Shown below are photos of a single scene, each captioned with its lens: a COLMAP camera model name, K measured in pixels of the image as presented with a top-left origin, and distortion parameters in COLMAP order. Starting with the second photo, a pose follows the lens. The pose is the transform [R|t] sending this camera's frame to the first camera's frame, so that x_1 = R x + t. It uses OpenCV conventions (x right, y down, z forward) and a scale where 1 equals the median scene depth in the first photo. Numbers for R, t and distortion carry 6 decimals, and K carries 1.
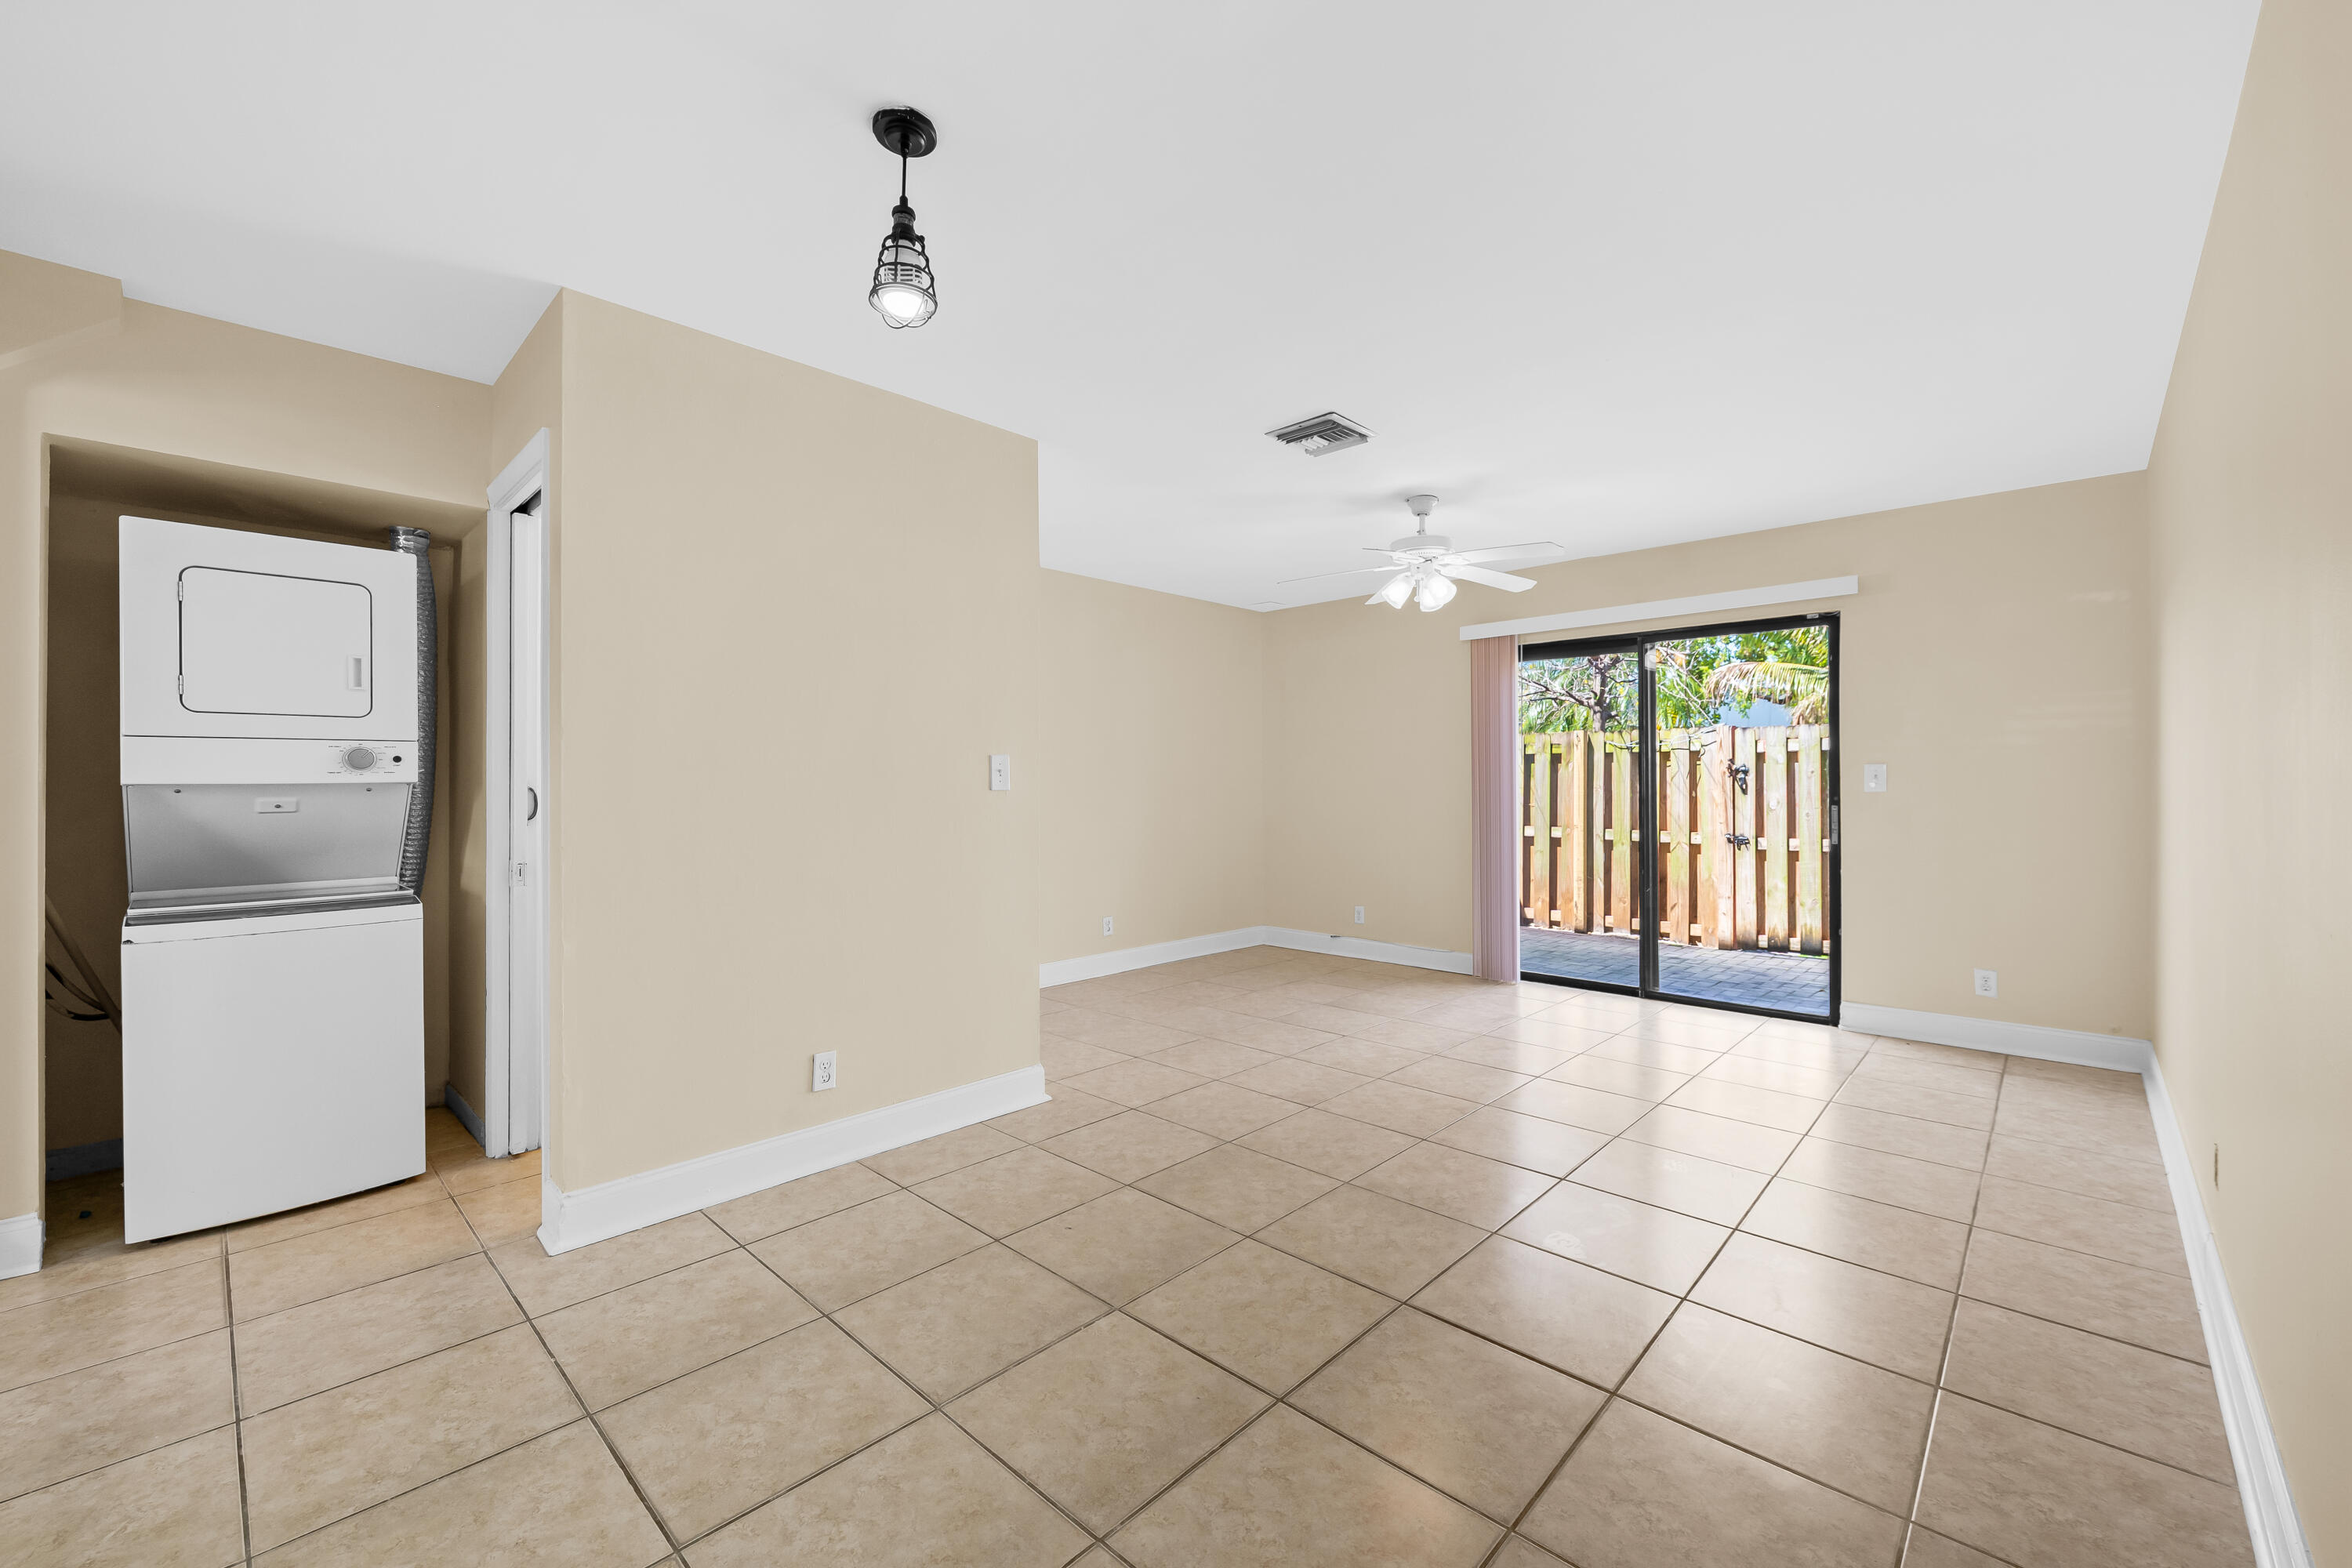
lens RADIAL K [[939.0, 0, 1218.8], [0, 939.0, 783.8], [0, 0, 1]] dist [0.001599, -0.003154]
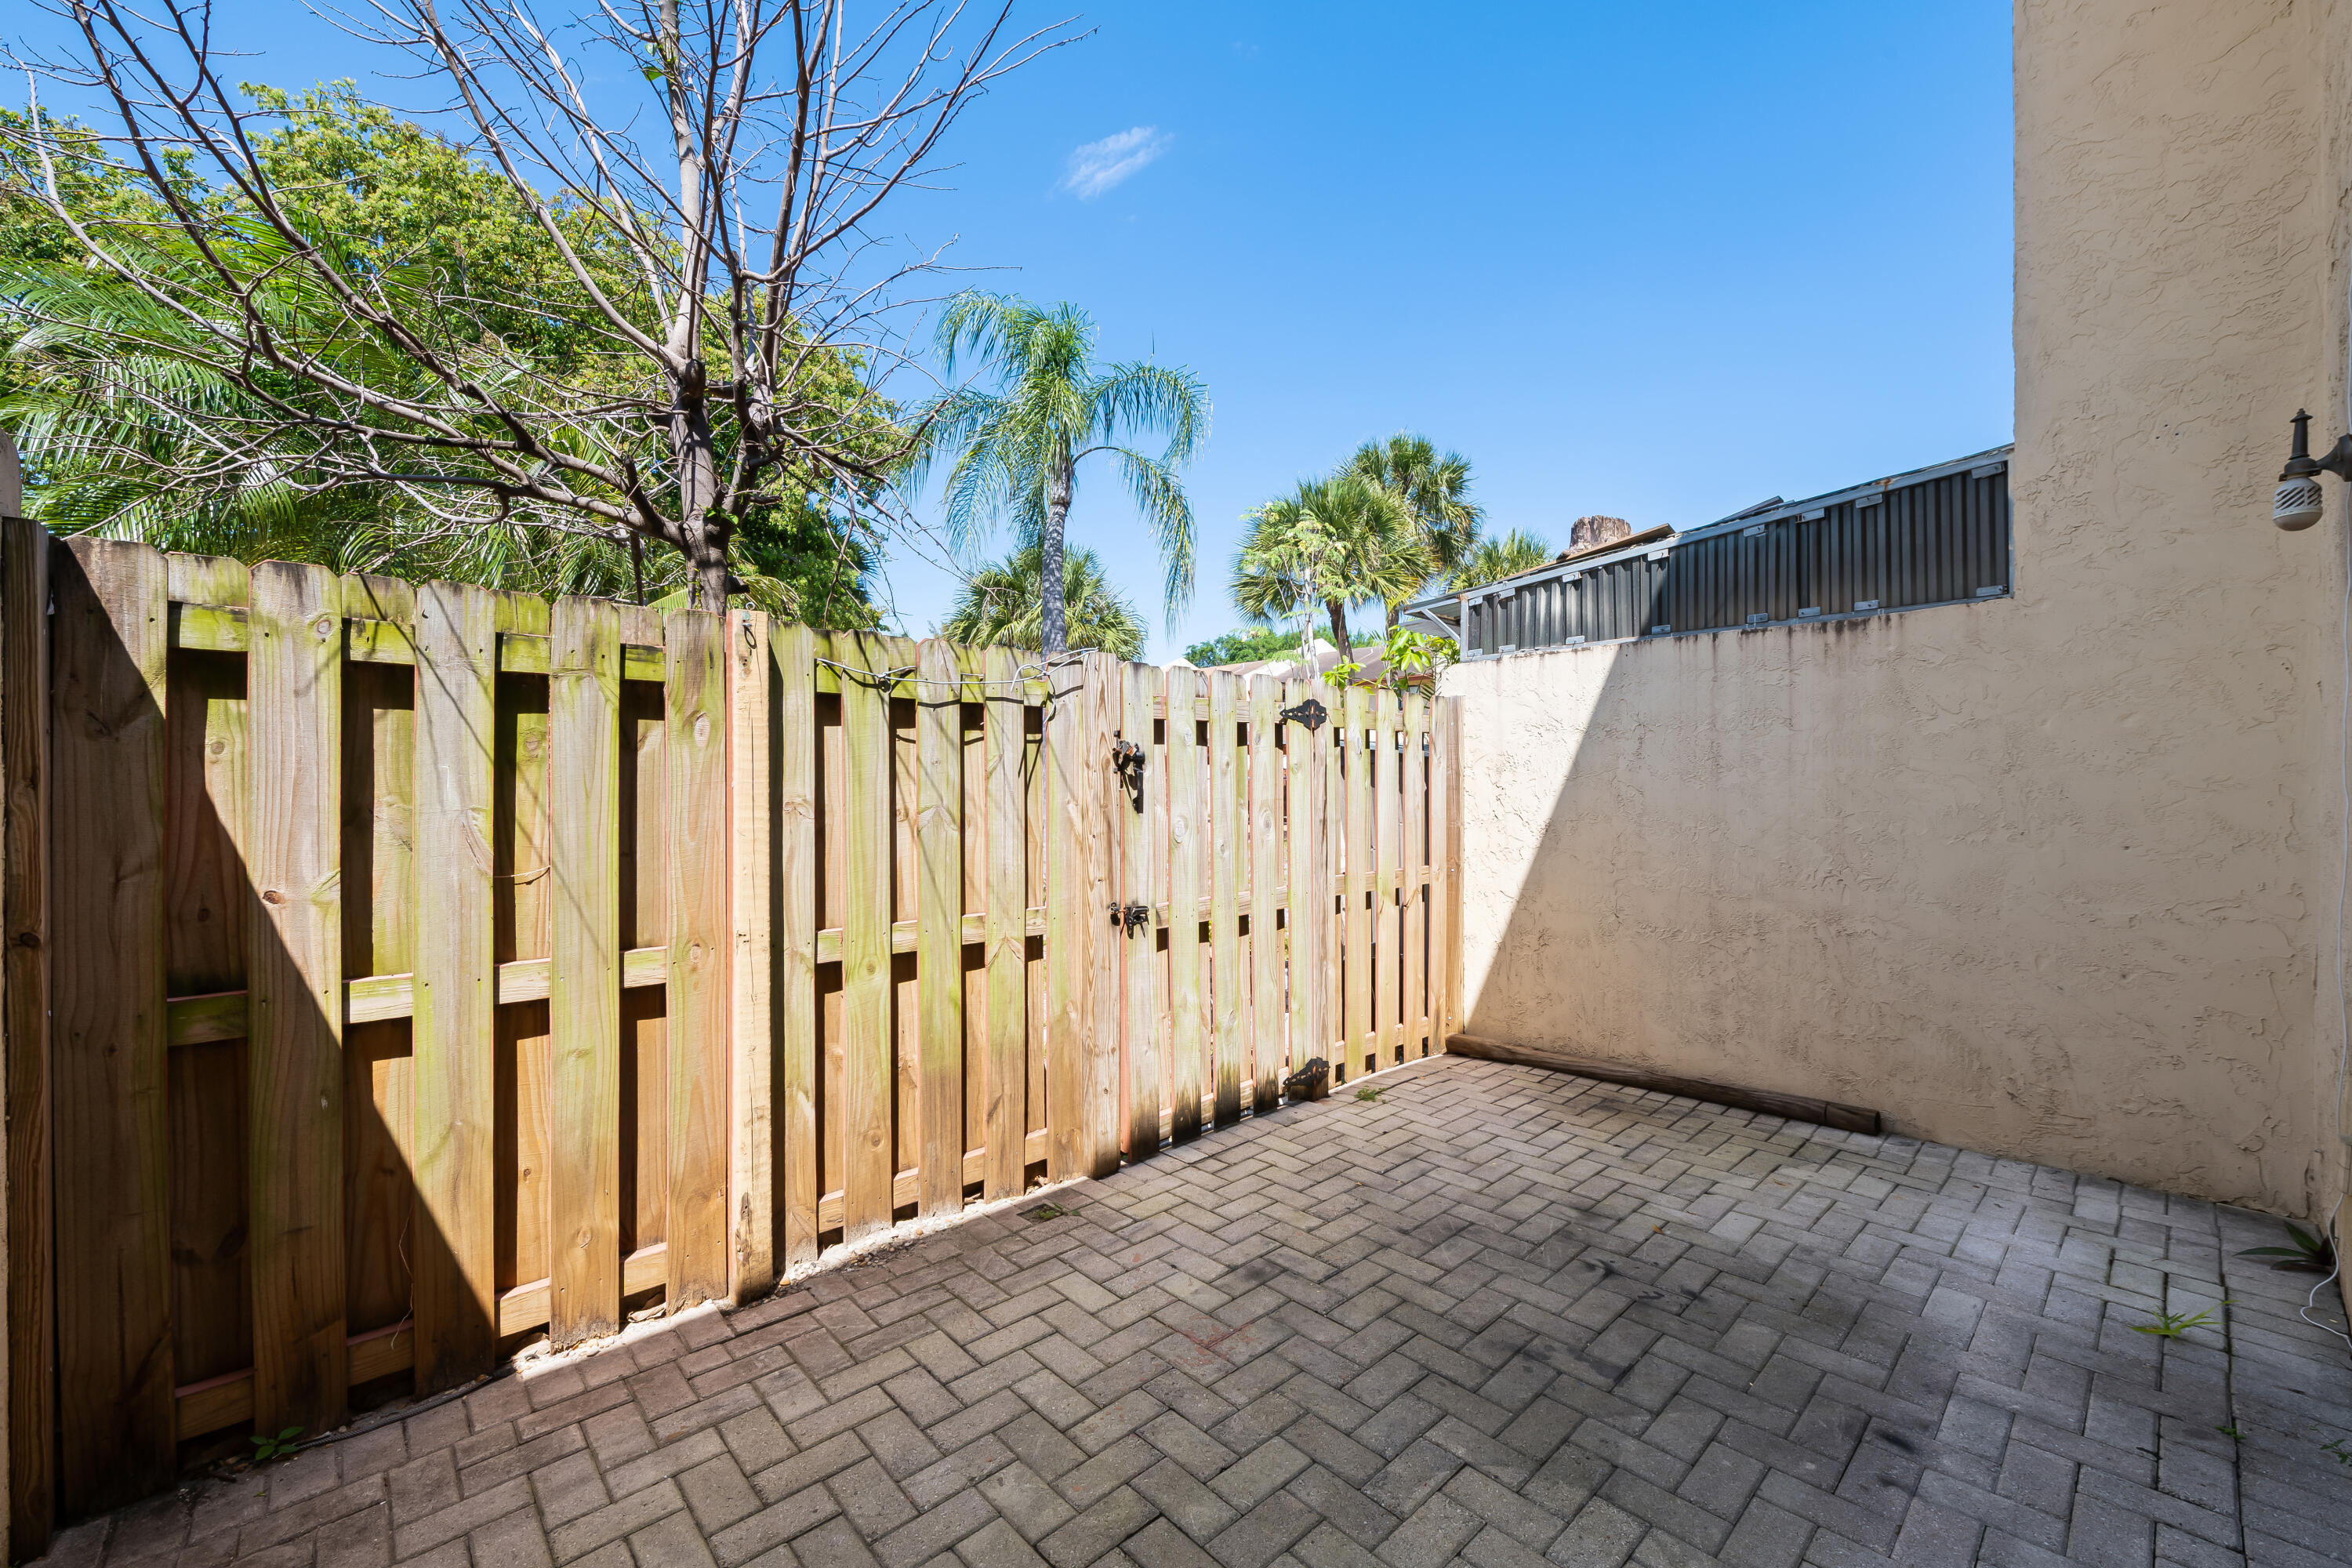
lens RADIAL K [[939.0, 0, 1155.9], [0, 939.0, 777.5], [0, 0, 1]] dist [0.001599, -0.003154]
pose [[0.100402, -0.000732, 0.994947, 0.202598], [-0.003343, 0.999994, 0.001073, -0.009285], [-0.994941, -0.003433, 0.100399, 1.660782]]
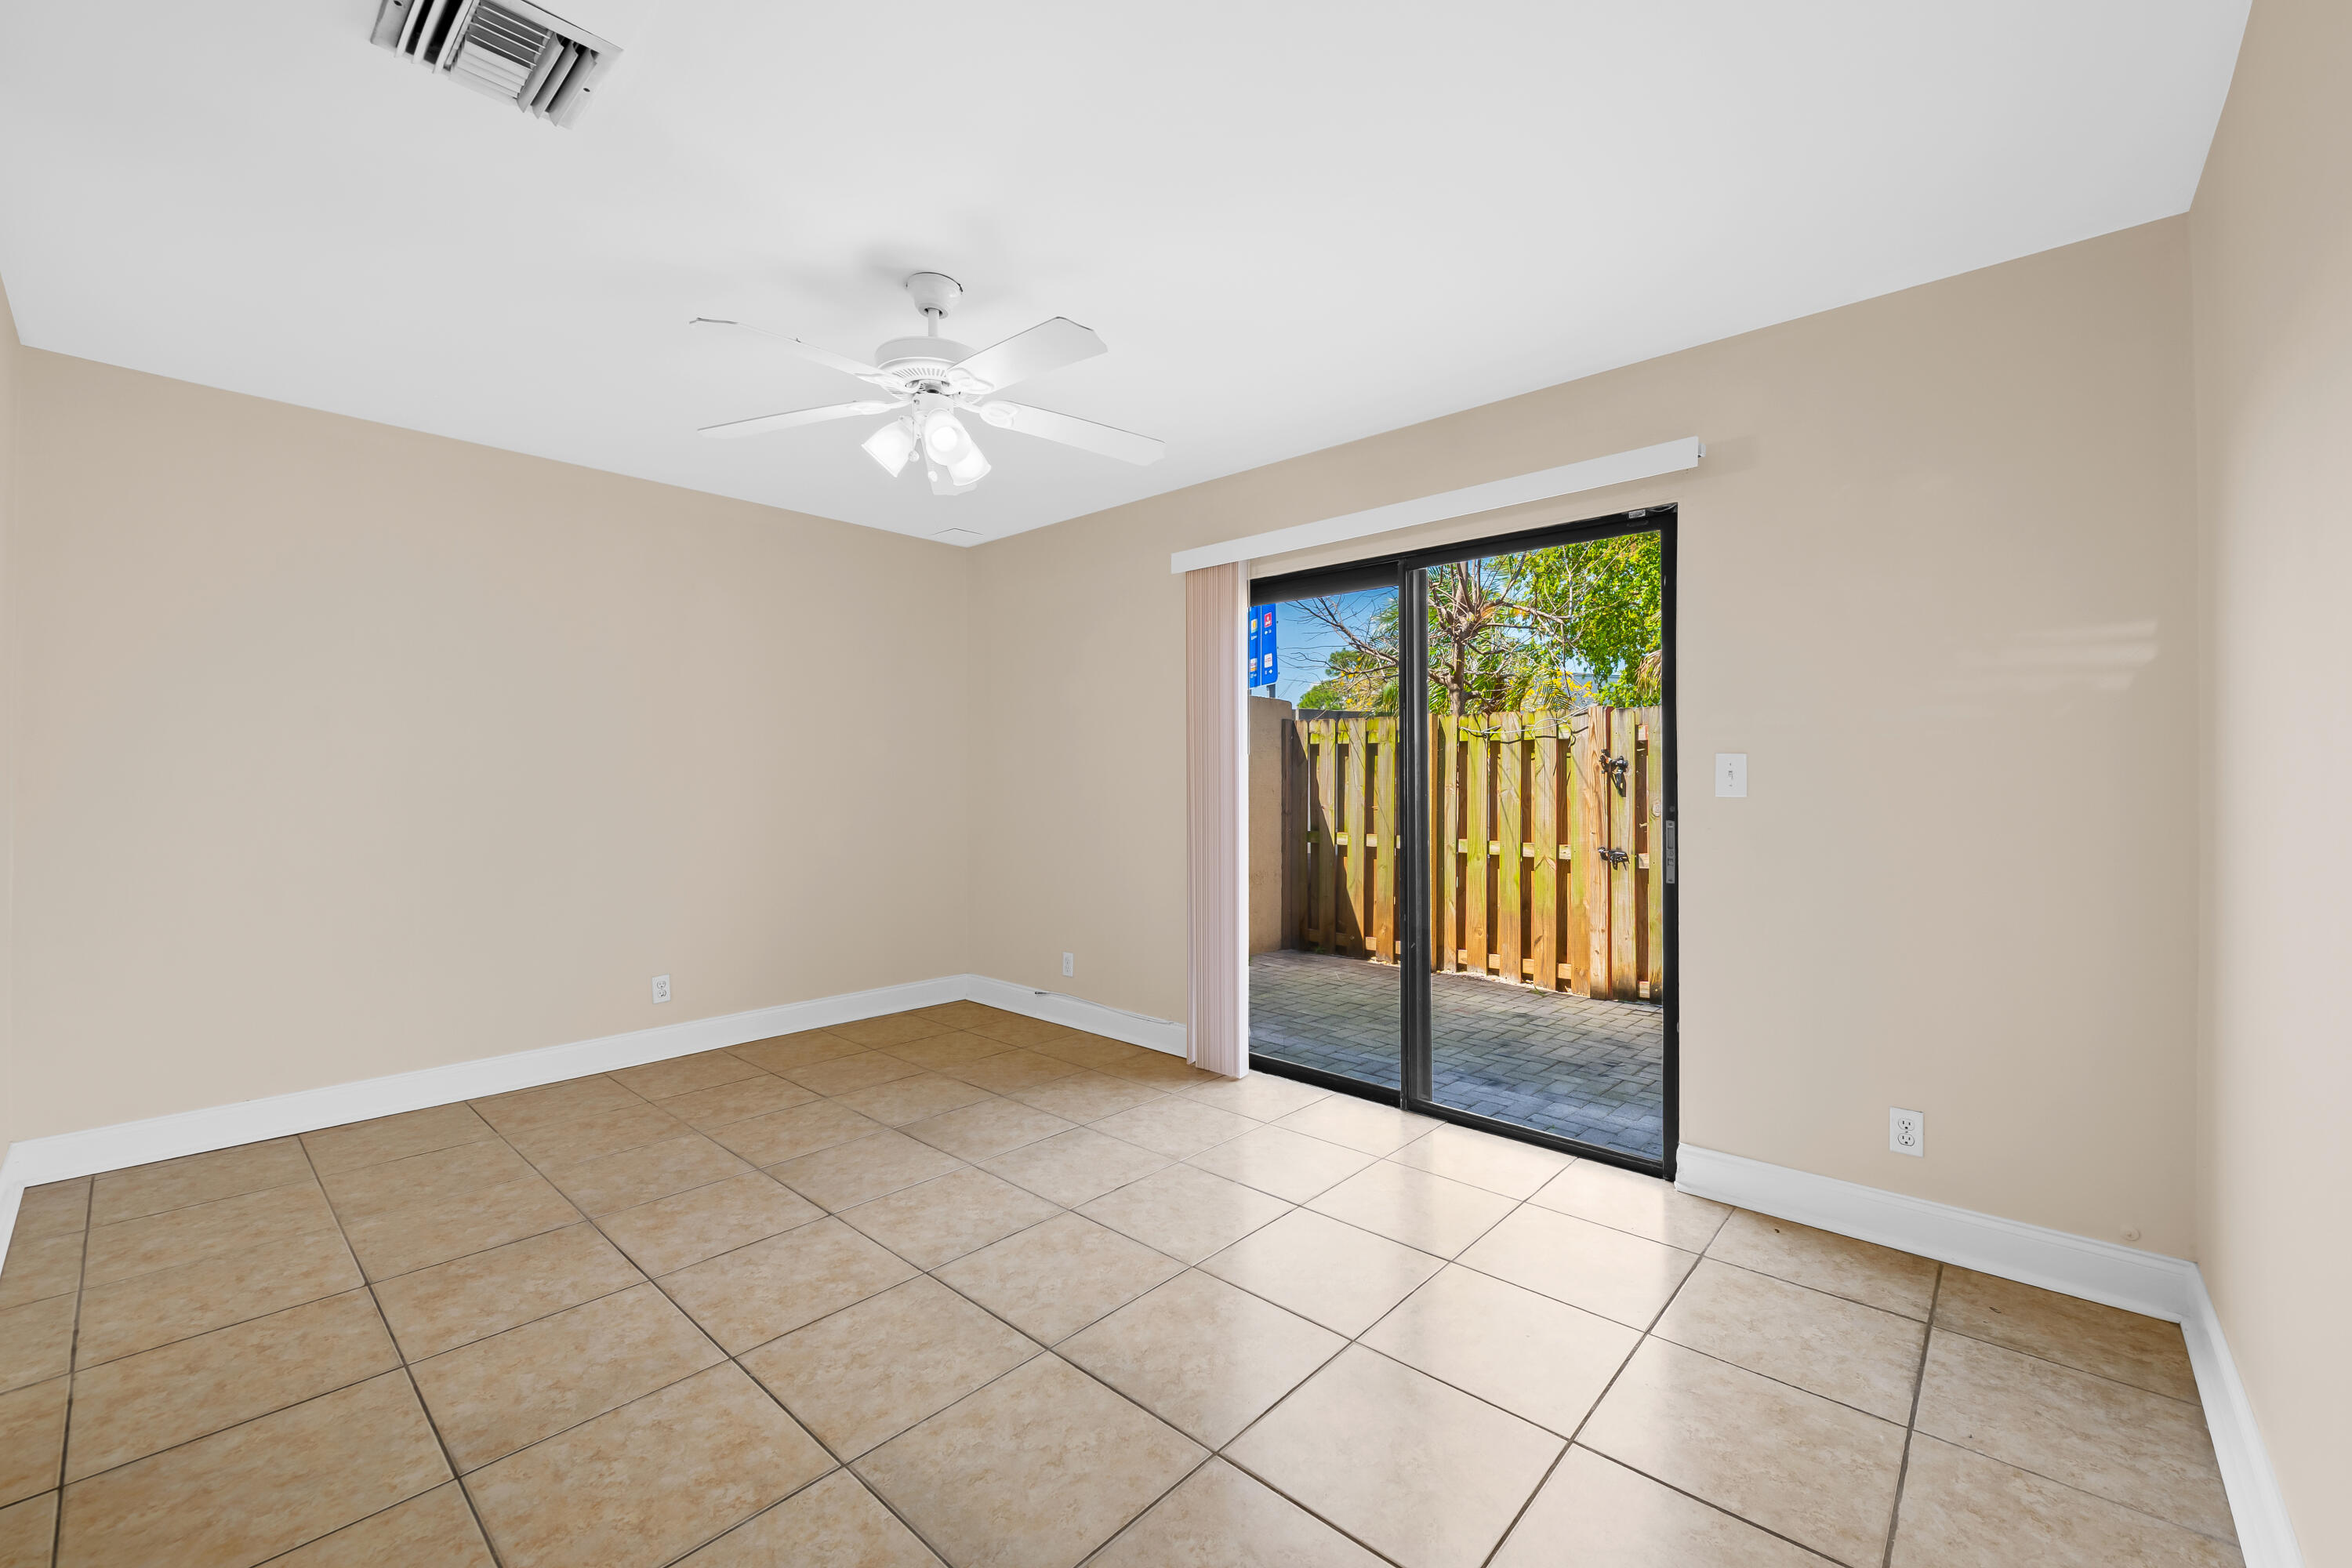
lens RADIAL K [[939.0, 0, 1219.7], [0, 939.0, 770.1], [0, 0, 1]] dist [0.001599, -0.003154]
pose [[0.999764, 0.003457, 0.021446, 0.379474], [-0.003277, 0.999959, -0.008406, -0.003975], [-0.021474, 0.008334, 0.999735, 0.427248]]
